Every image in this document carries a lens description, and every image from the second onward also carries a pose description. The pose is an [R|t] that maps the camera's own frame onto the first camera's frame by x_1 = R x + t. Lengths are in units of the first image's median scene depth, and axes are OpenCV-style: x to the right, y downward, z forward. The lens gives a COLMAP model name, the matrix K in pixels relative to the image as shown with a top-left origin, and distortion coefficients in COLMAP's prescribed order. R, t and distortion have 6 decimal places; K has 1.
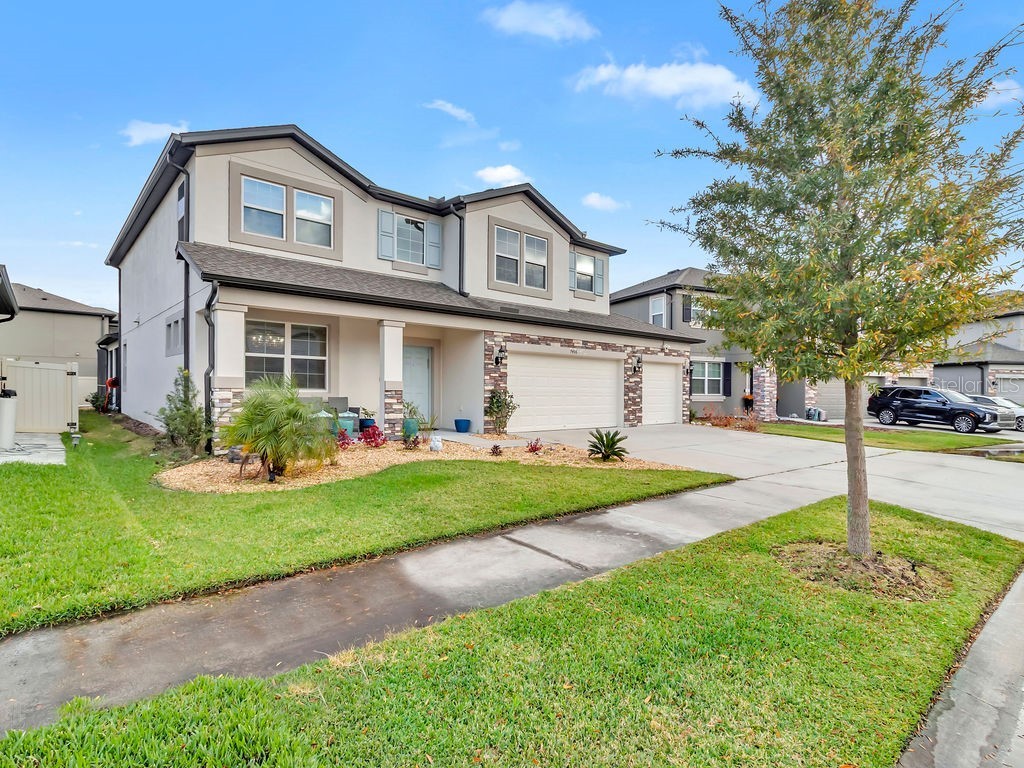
lens RADIAL K [[525.4, 0, 485.2], [0, 525.4, 382.8], [0, 0, 1]] dist [0.000415, -0.000024]
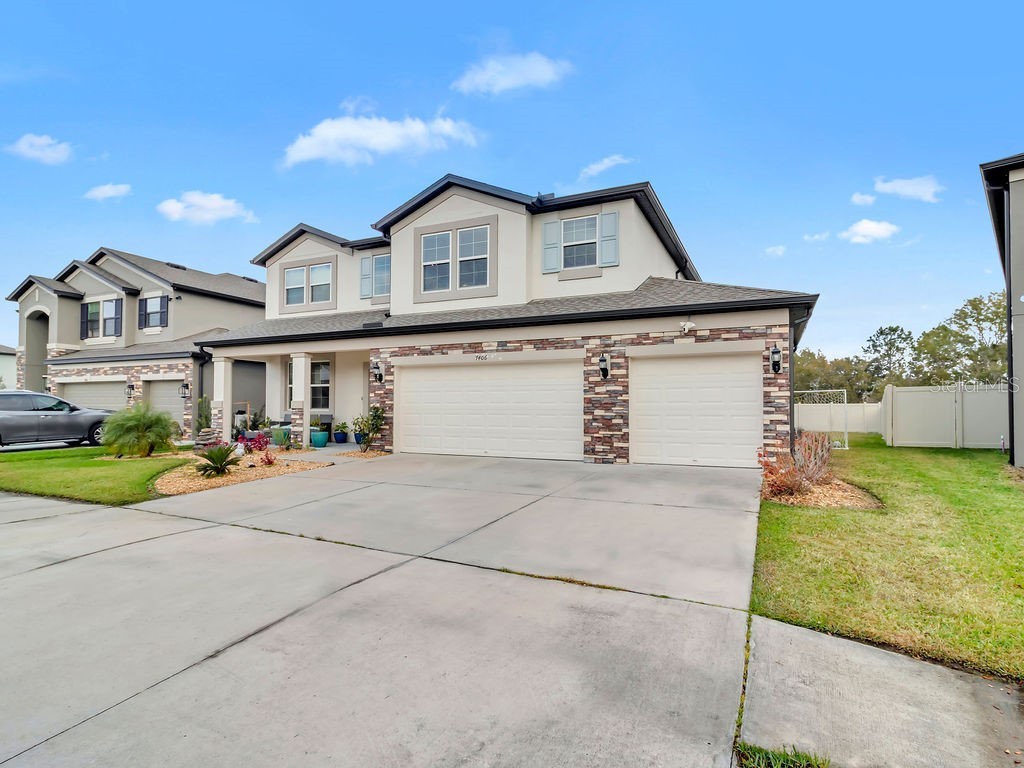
lens RADIAL K [[533.0, 0, 512.2], [0, 533.0, 397.5], [0, 0, 1]] dist [0.000758, 0.000269]
pose [[0.432672, -0.033176, -0.900941, 0.950456], [0.011610, 0.999445, -0.031227, 0.027091], [0.901477, 0.003051, 0.432817, 0.726183]]
